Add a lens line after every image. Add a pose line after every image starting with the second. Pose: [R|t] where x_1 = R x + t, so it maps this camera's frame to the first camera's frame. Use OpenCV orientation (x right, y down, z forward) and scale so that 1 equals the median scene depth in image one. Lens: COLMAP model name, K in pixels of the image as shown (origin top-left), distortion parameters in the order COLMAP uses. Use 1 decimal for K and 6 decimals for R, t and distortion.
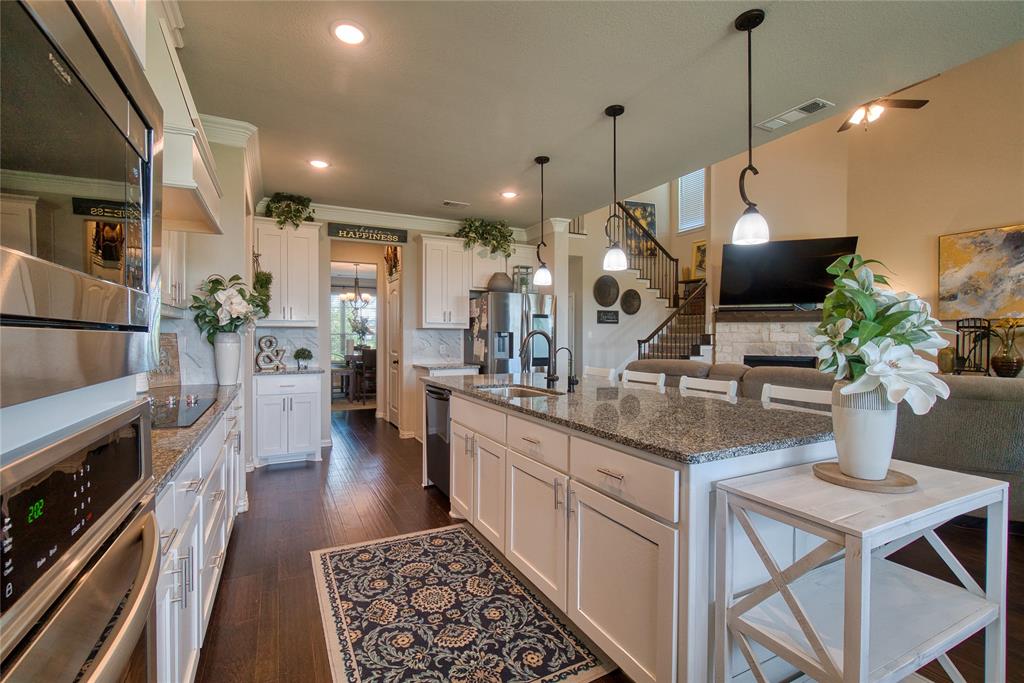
lens RADIAL K [[454.6, 0, 503.6], [0, 454.6, 341.4], [0, 0, 1]] dist [-0.001094, 0.000019]
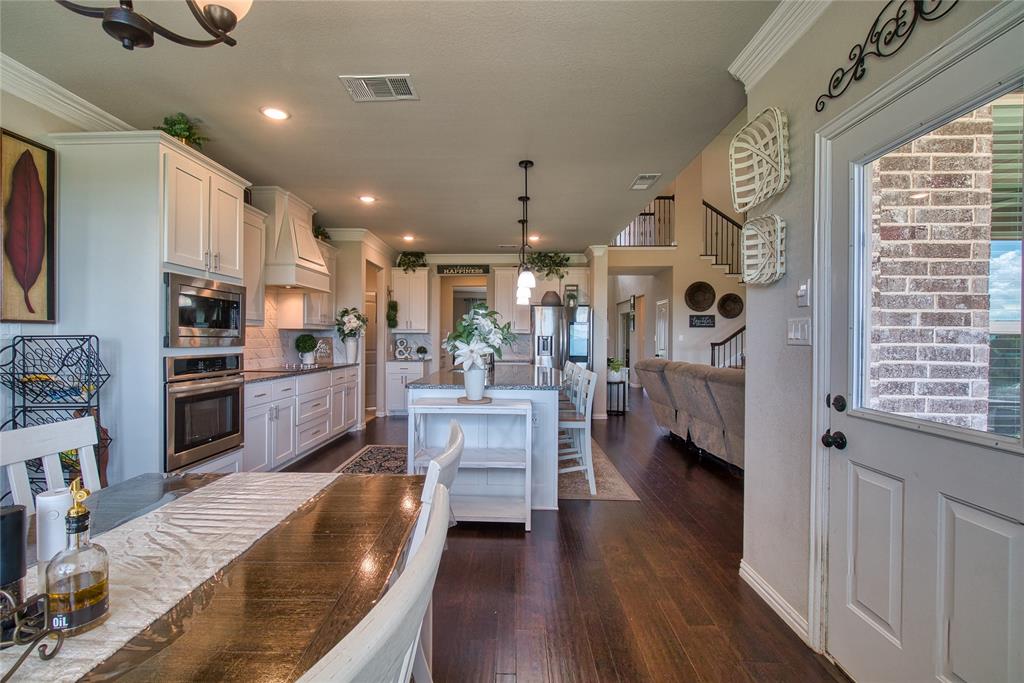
lens RADIAL K [[454.6, 0, 501.8], [0, 454.6, 342.8], [0, 0, 1]] dist [-0.001094, 0.000019]
pose [[0.882169, 0.005055, -0.470906, 0.350070], [-0.006760, 0.999975, -0.001929, 0.002362], [0.470885, 0.004886, 0.882181, -0.168911]]
